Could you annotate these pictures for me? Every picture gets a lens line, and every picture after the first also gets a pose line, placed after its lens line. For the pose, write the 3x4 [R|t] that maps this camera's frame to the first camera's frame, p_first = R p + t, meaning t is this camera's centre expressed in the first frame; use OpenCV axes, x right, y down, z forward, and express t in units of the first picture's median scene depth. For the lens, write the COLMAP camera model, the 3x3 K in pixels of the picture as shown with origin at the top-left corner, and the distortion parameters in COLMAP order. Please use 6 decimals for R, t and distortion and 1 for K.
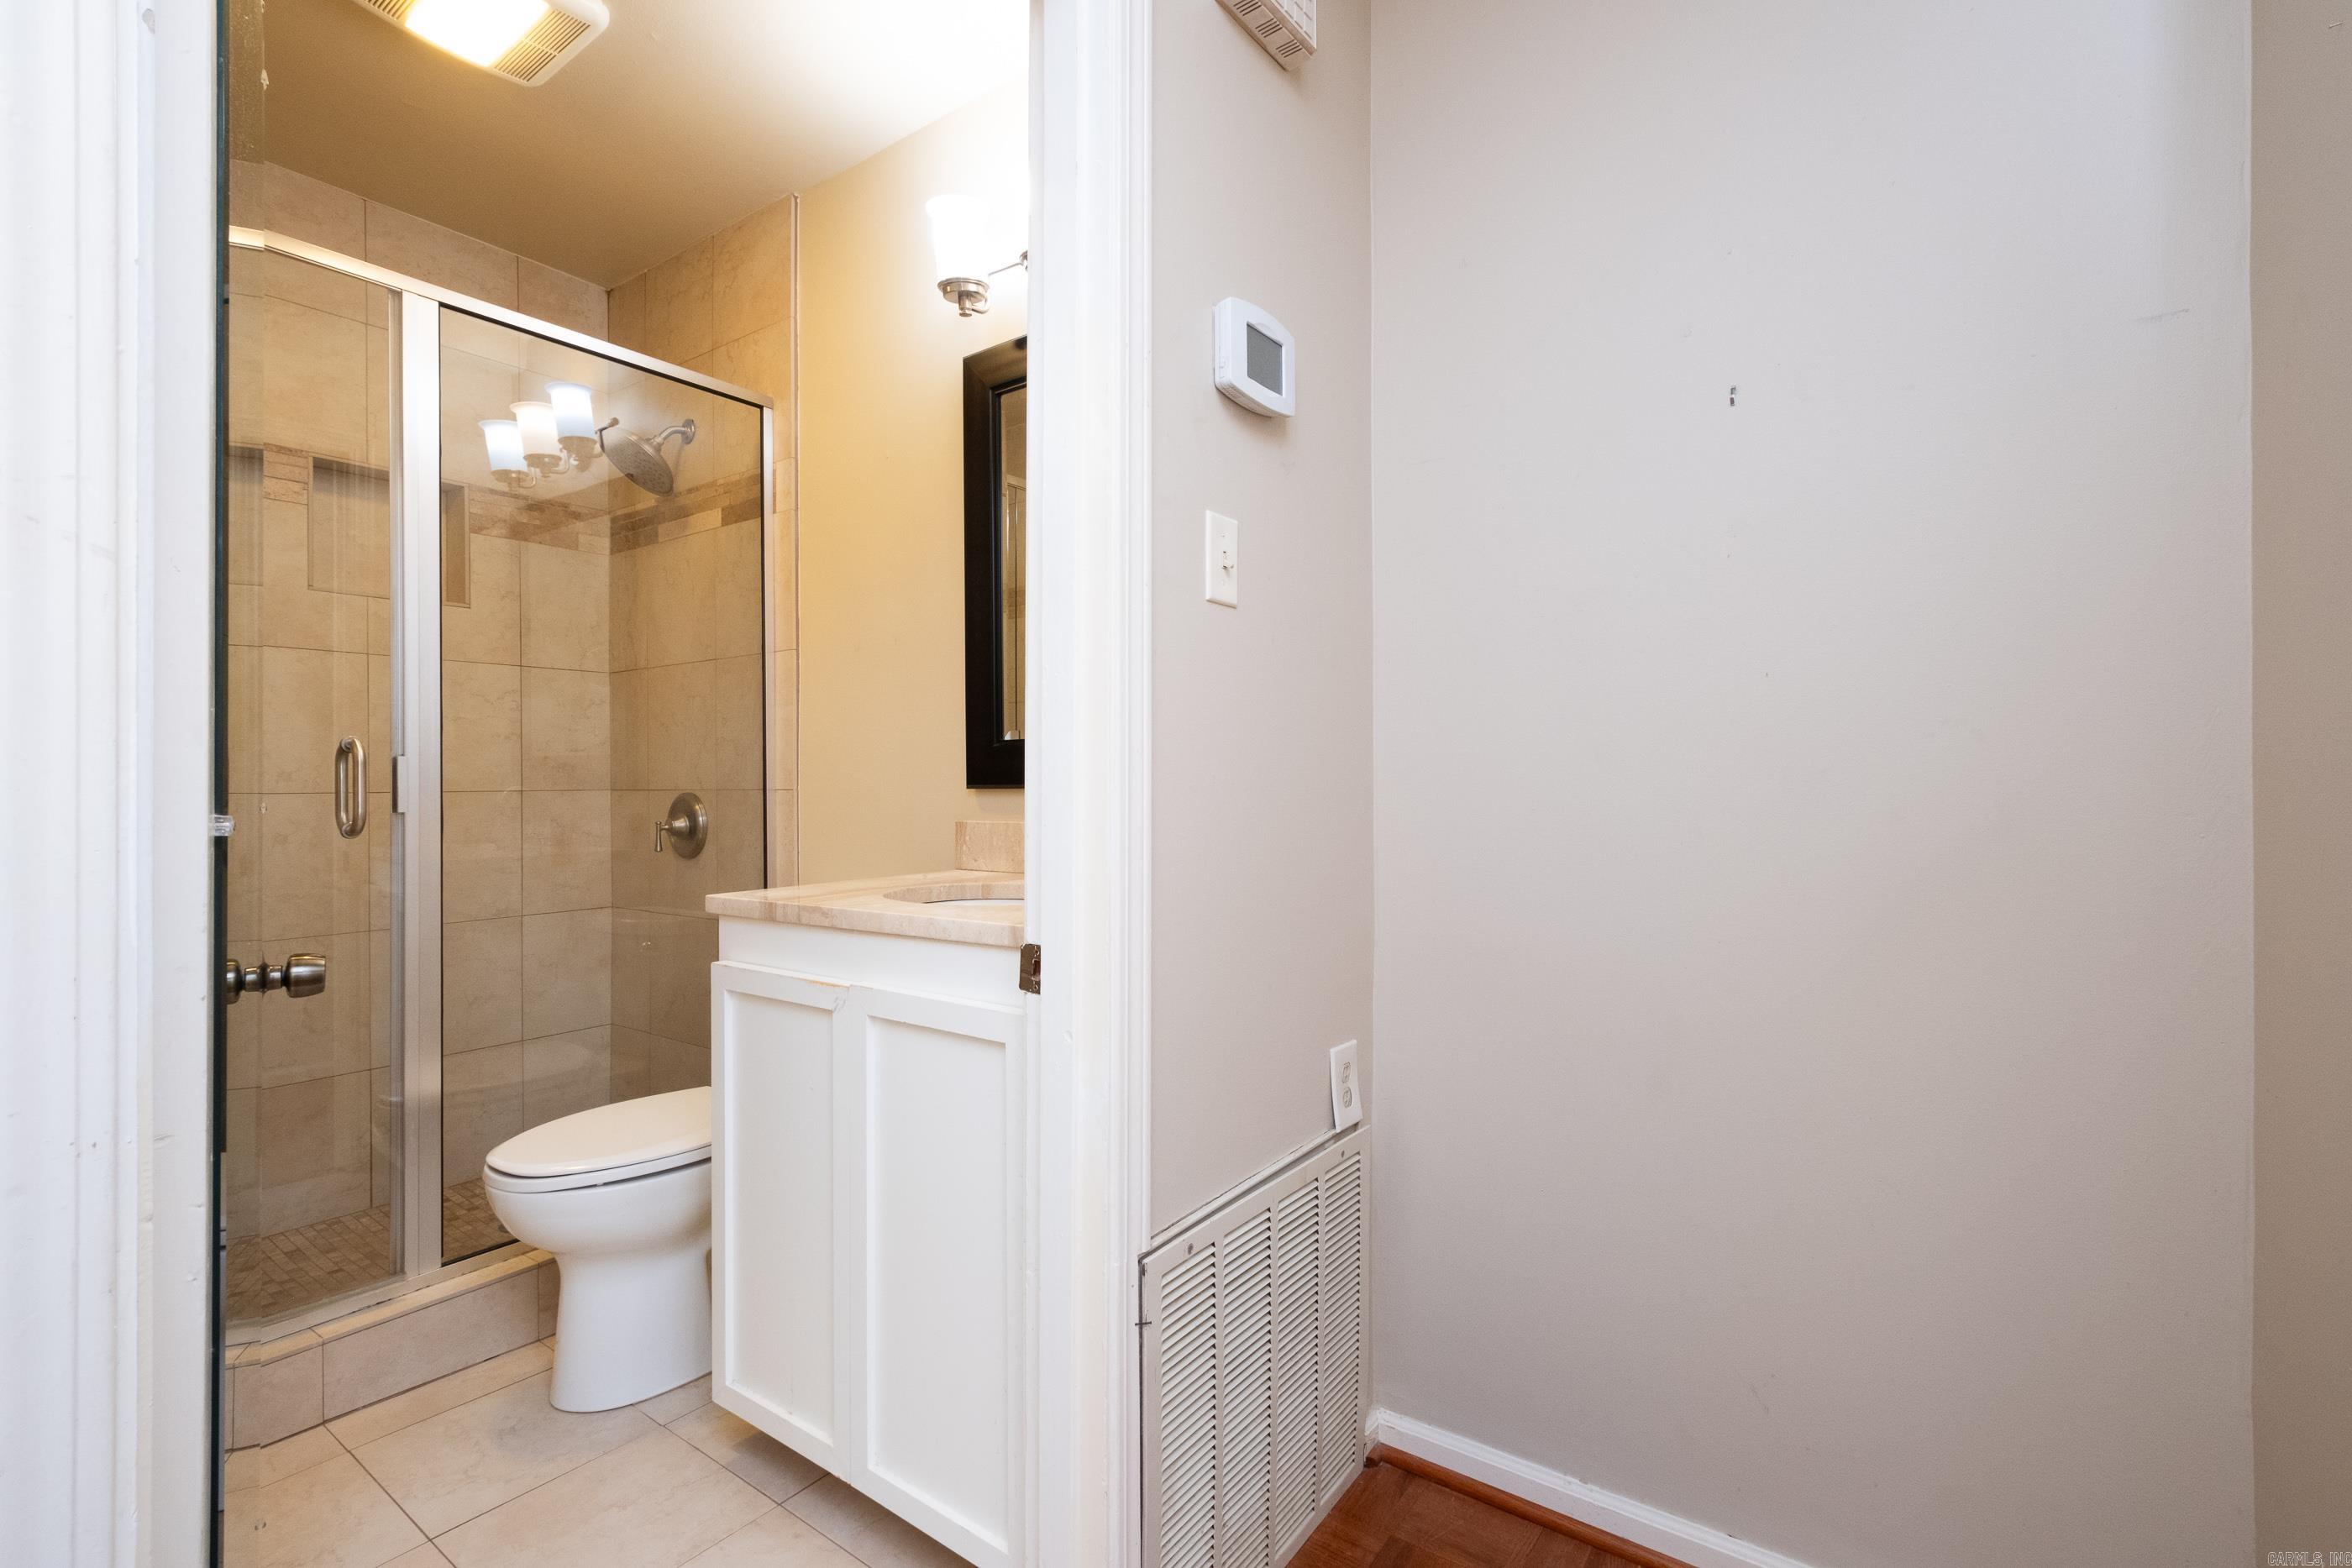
lens RADIAL K [[1104.8, 0, 1162.0], [0, 1104.8, 796.7], [0, 0, 1]] dist [0.008060, -0.004002]
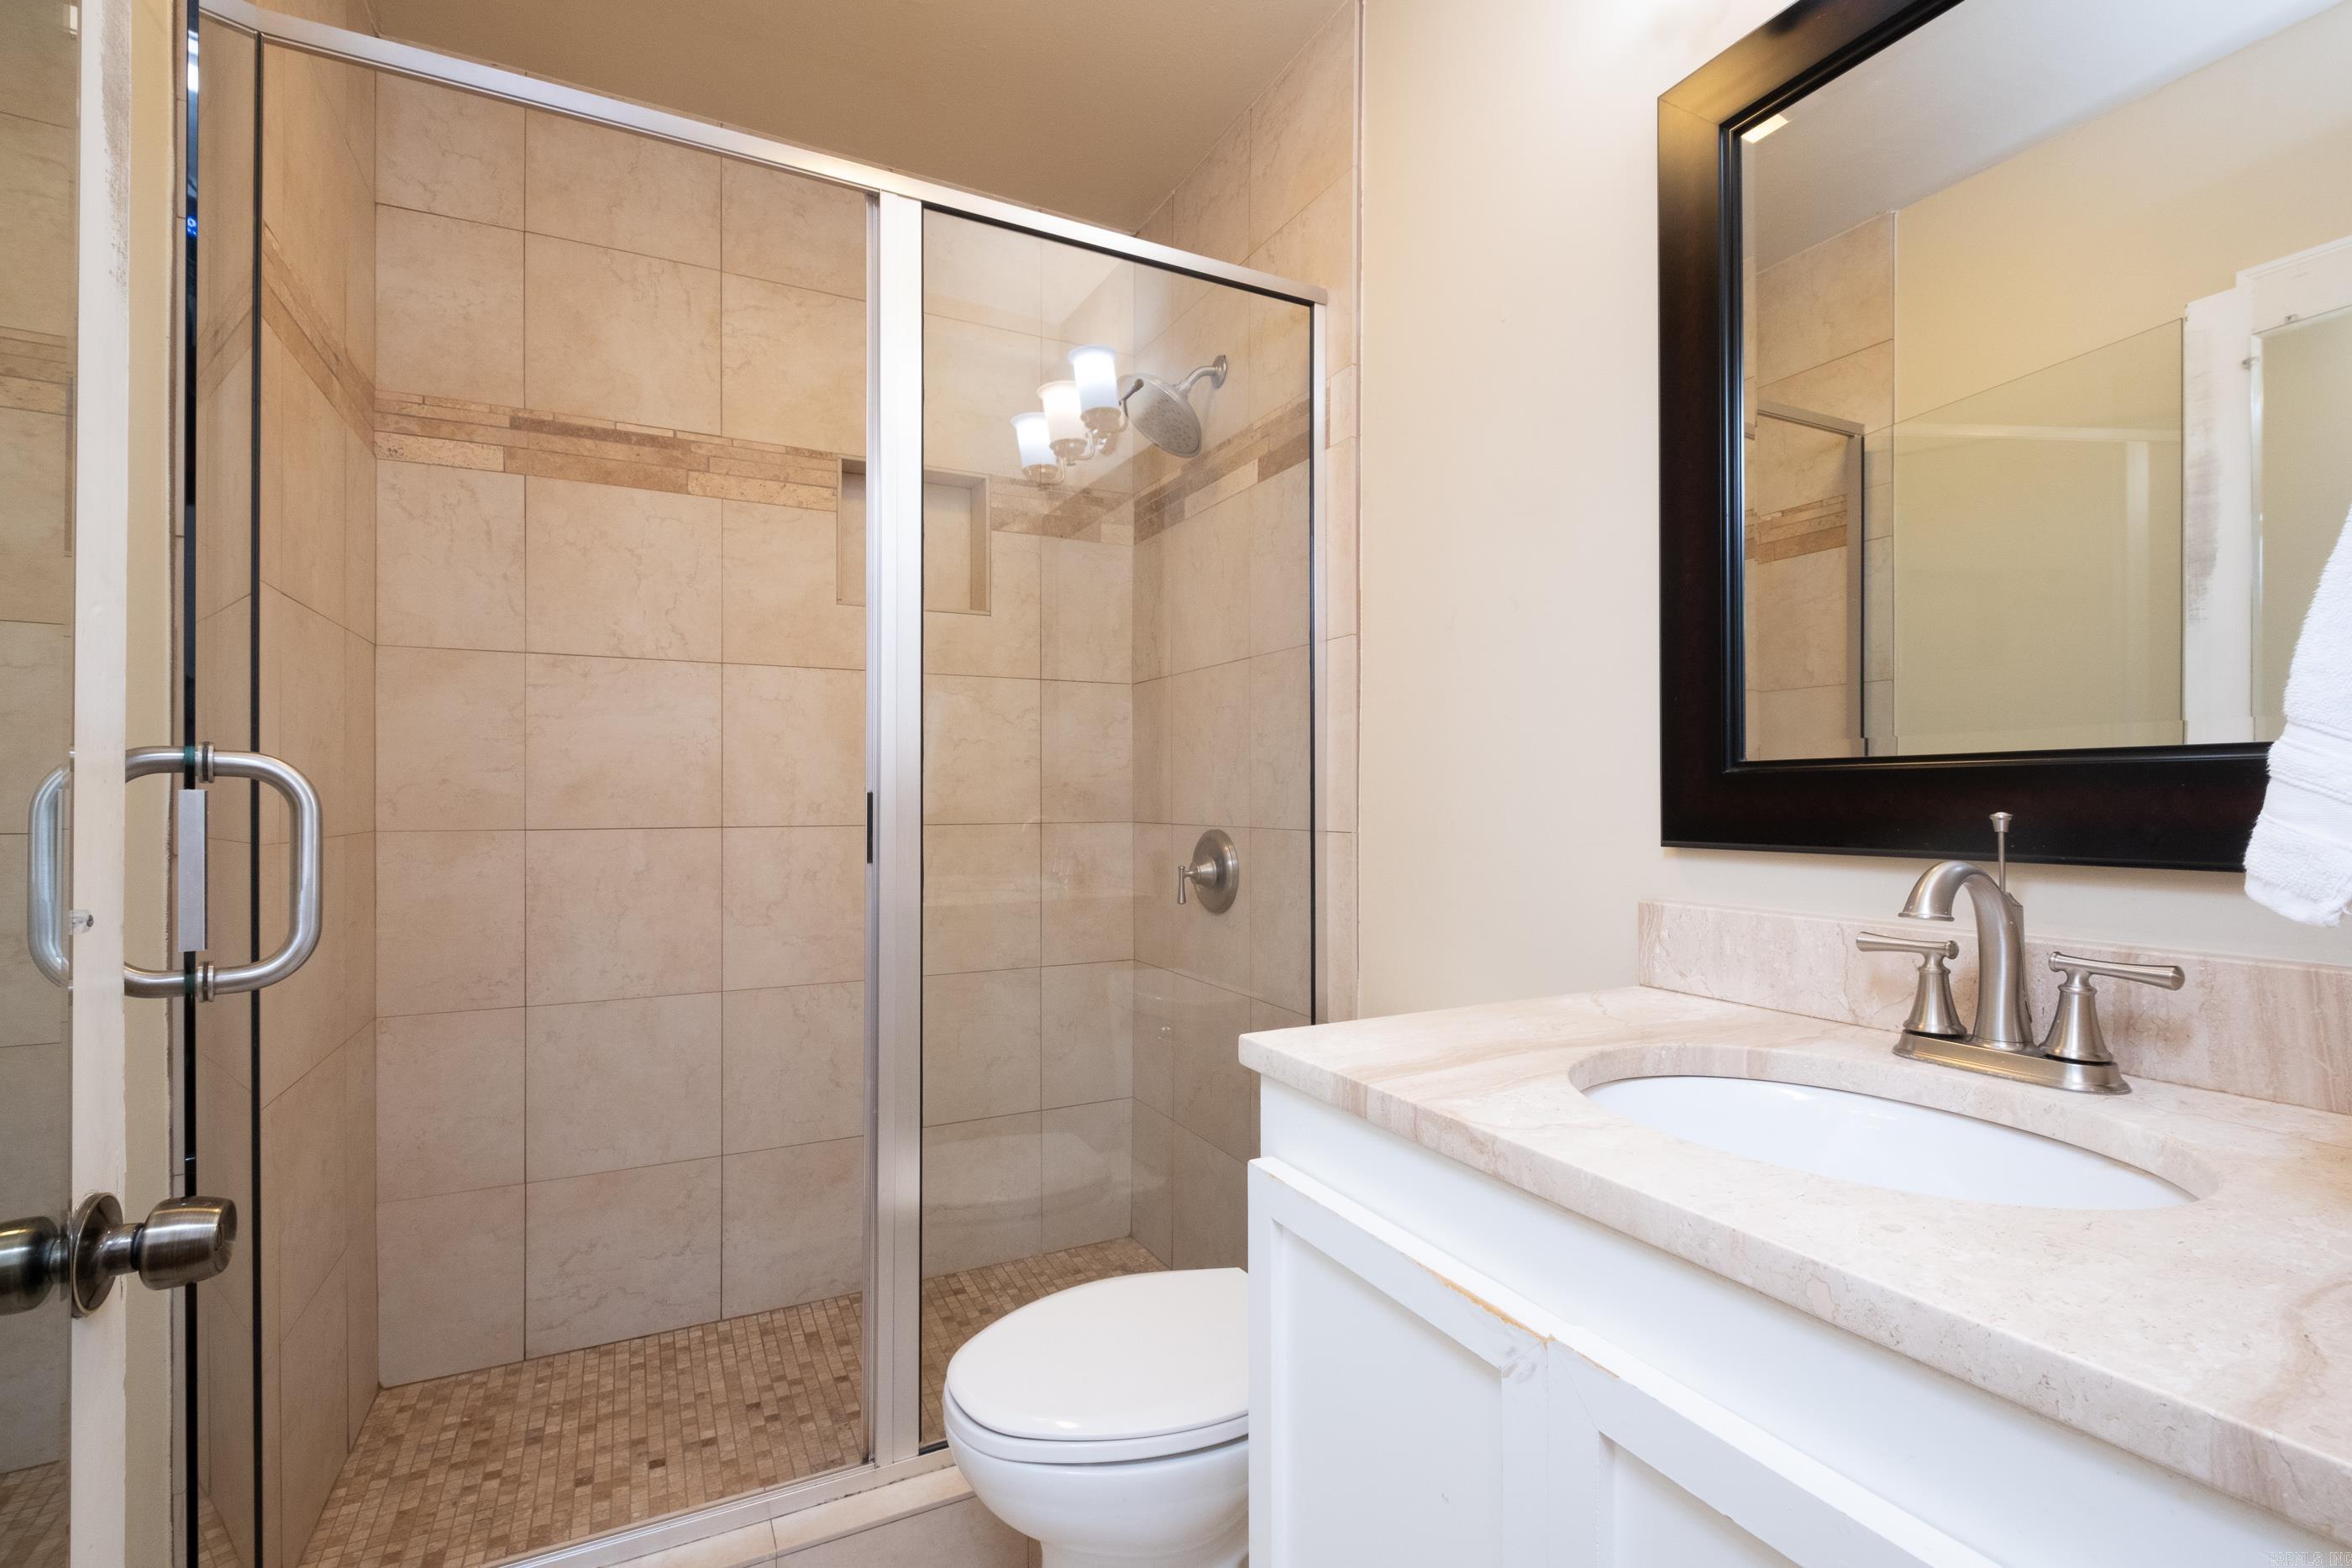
lens RADIAL K [[1104.8, 0, 1168.3], [0, 1104.8, 794.5], [0, 0, 1]] dist [0.008060, -0.004002]
pose [[0.900243, 0.000264, -0.435387, -0.120740], [-0.006030, 0.999911, -0.011863, -0.019480], [0.435346, 0.013305, 0.900165, 0.286666]]
